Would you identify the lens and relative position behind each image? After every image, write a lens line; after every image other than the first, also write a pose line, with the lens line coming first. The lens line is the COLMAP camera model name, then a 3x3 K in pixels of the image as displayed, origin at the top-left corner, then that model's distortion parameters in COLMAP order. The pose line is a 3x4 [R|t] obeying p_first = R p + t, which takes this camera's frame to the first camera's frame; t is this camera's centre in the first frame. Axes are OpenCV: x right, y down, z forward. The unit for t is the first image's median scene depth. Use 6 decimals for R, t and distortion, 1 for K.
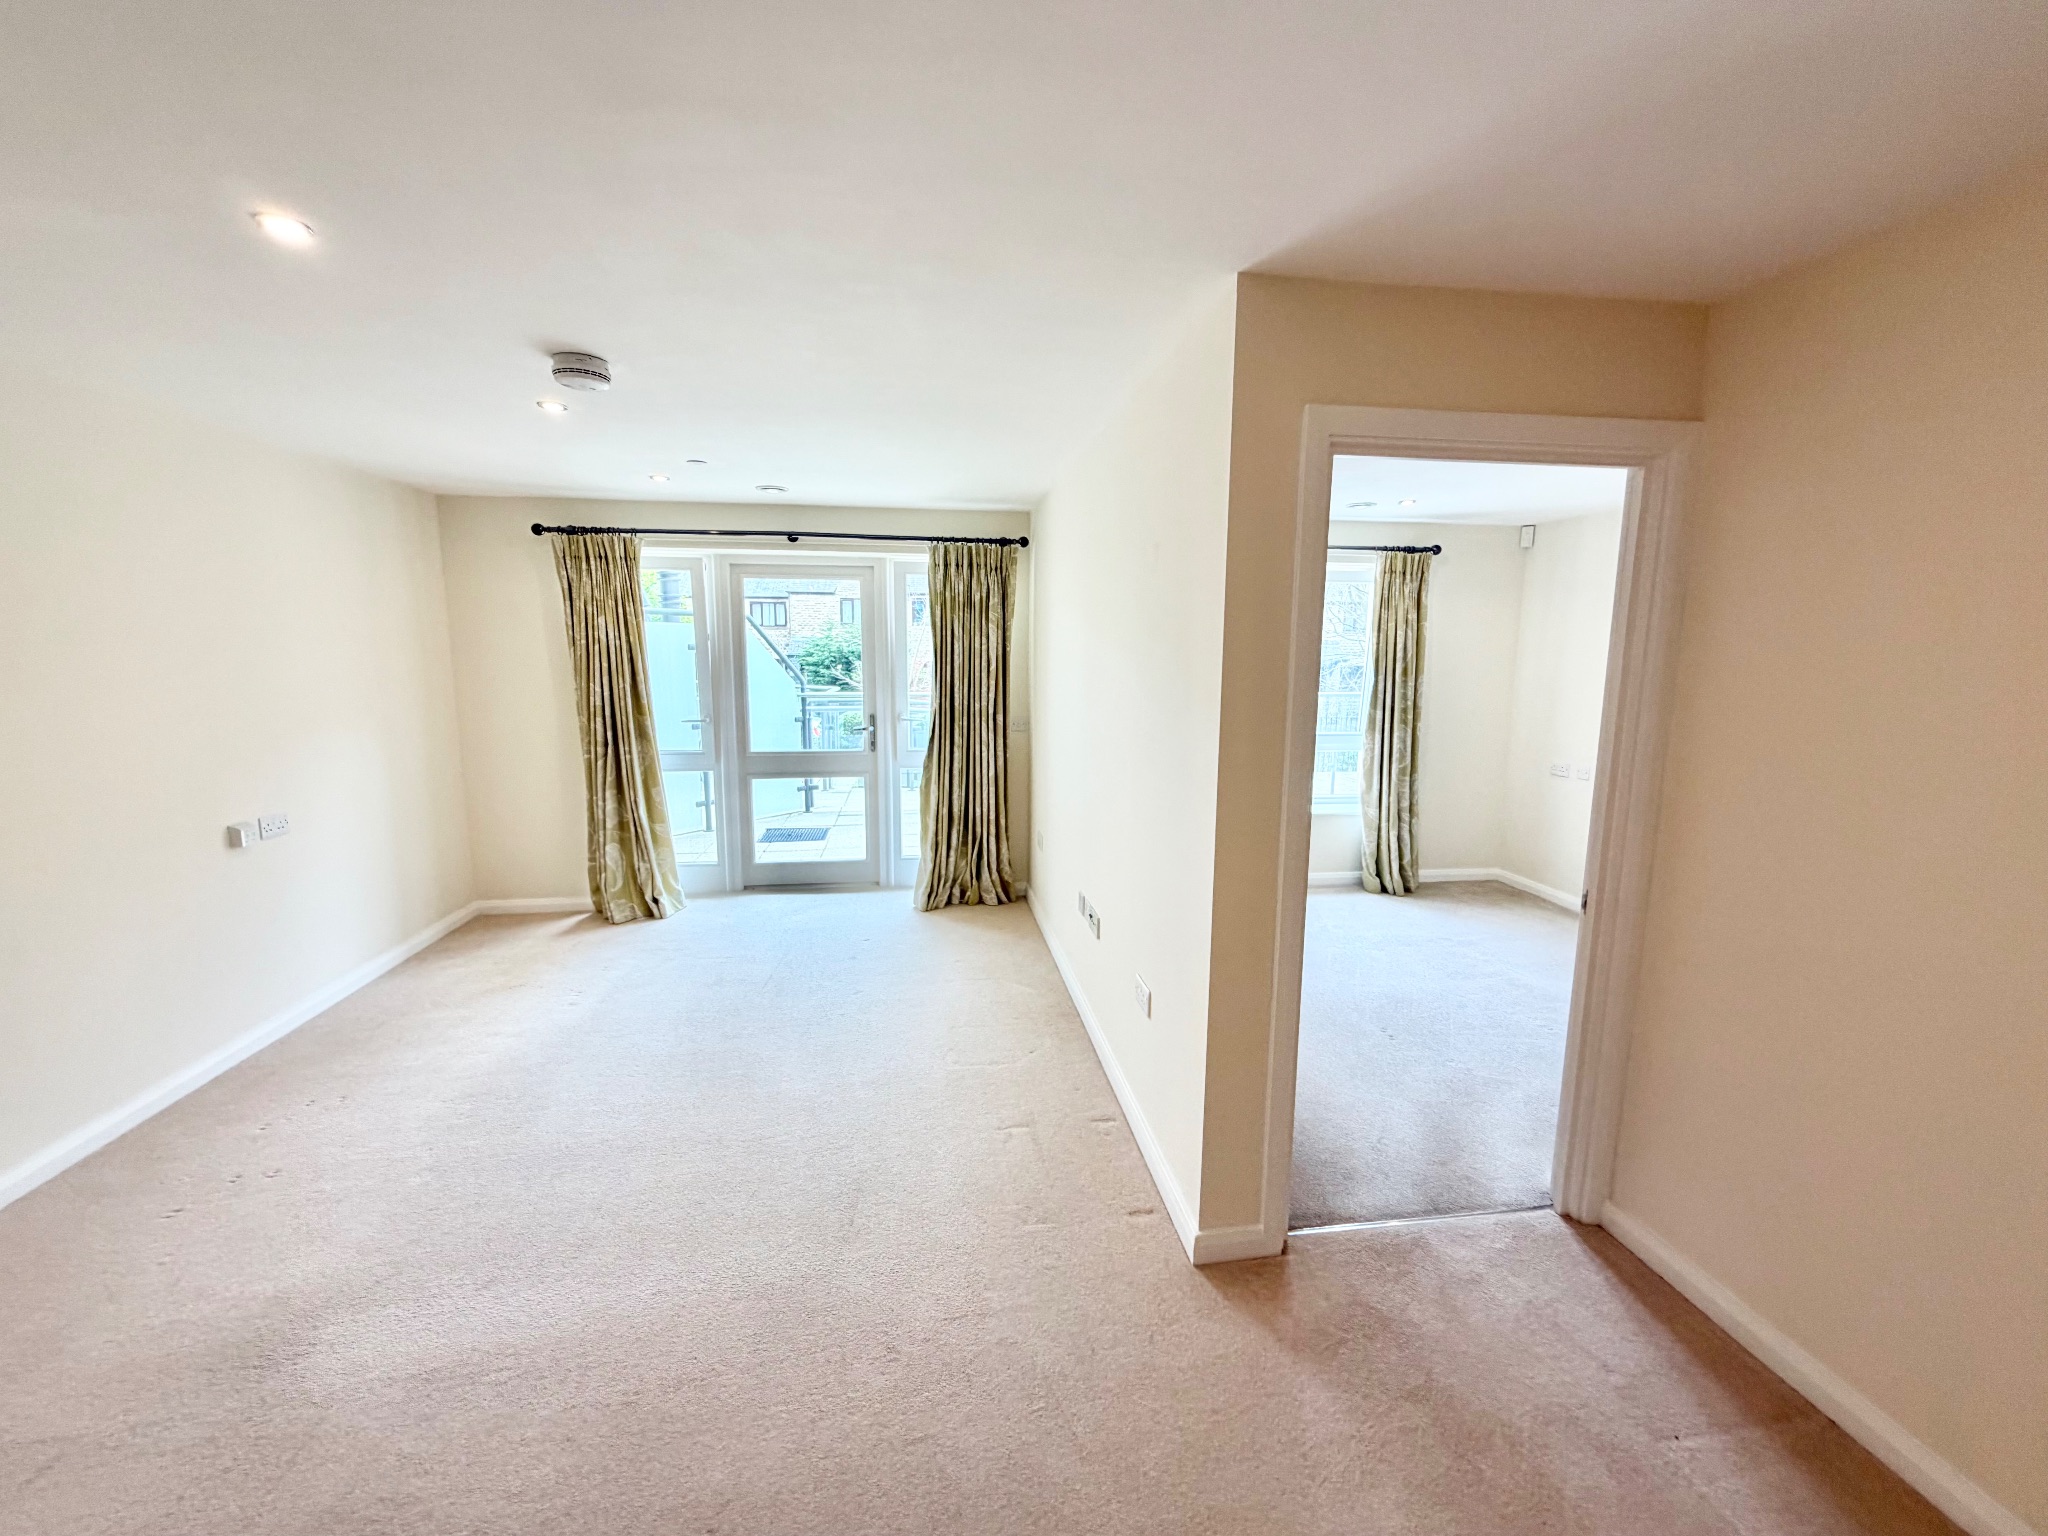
lens RADIAL K [[825.8, 0, 1024.0], [0, 825.8, 768.0], [0, 0, 1]] dist [-0.002605, 0.000020]
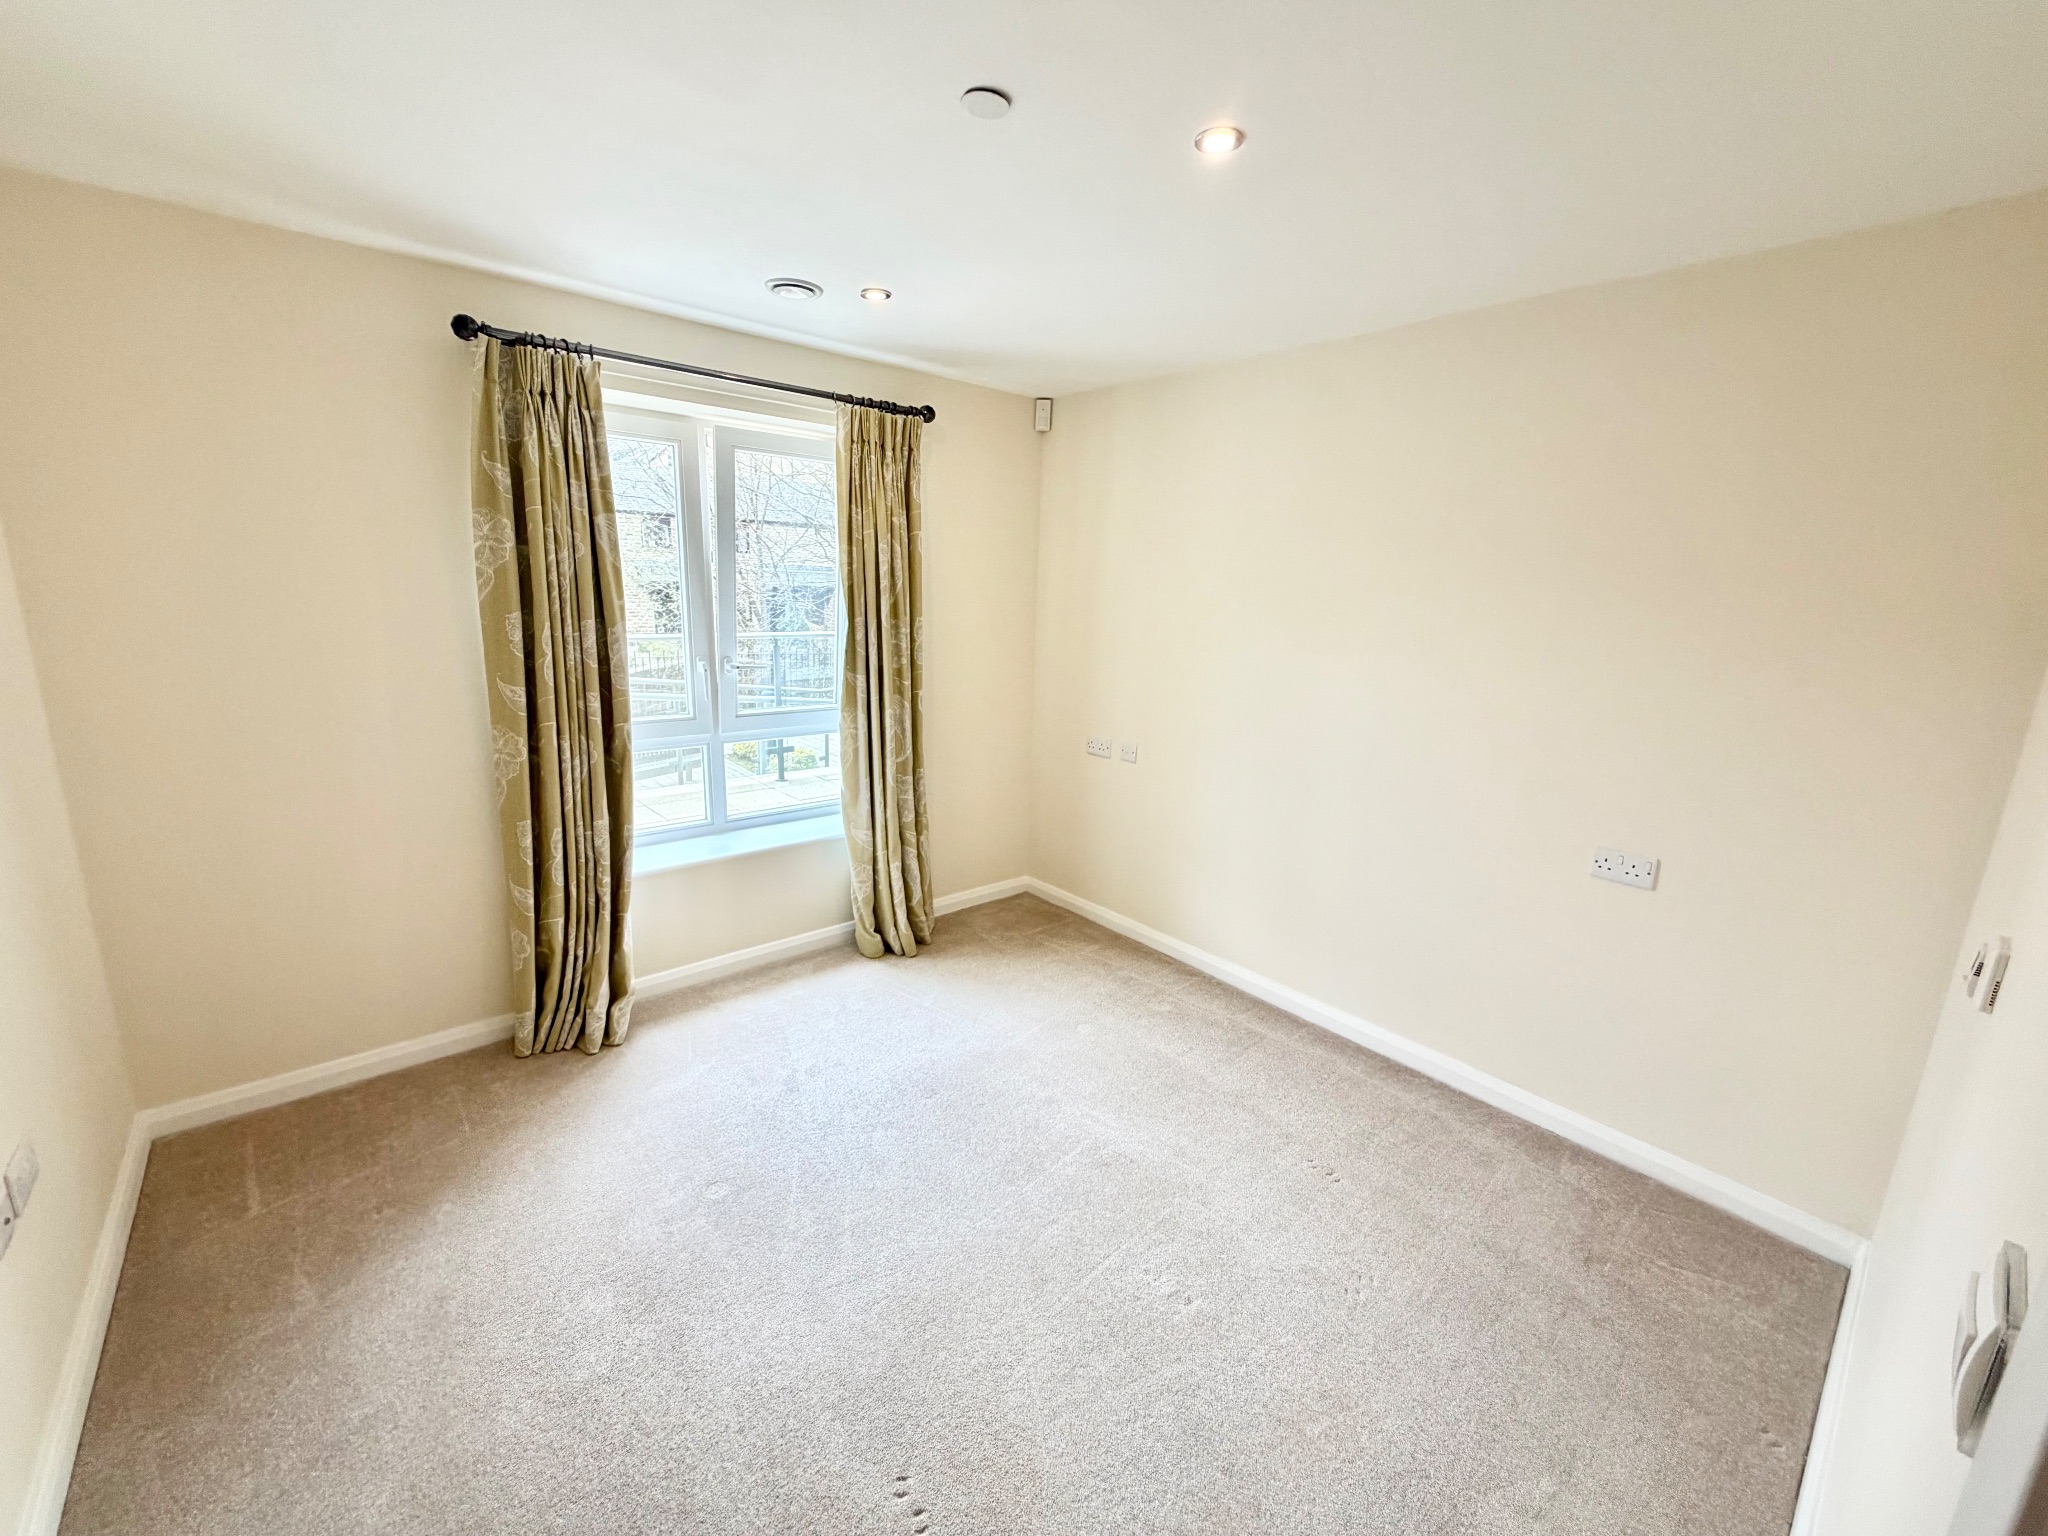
lens RADIAL K [[813.8, 0, 1018.8], [0, 813.8, 767.3], [0, 0, 1]] dist [-0.000466, -0.000064]
pose [[0.839341, -0.099634, 0.534397, 0.212167], [0.052032, 0.993271, 0.103465, -0.061527], [-0.541110, -0.059036, 0.838877, 0.452598]]
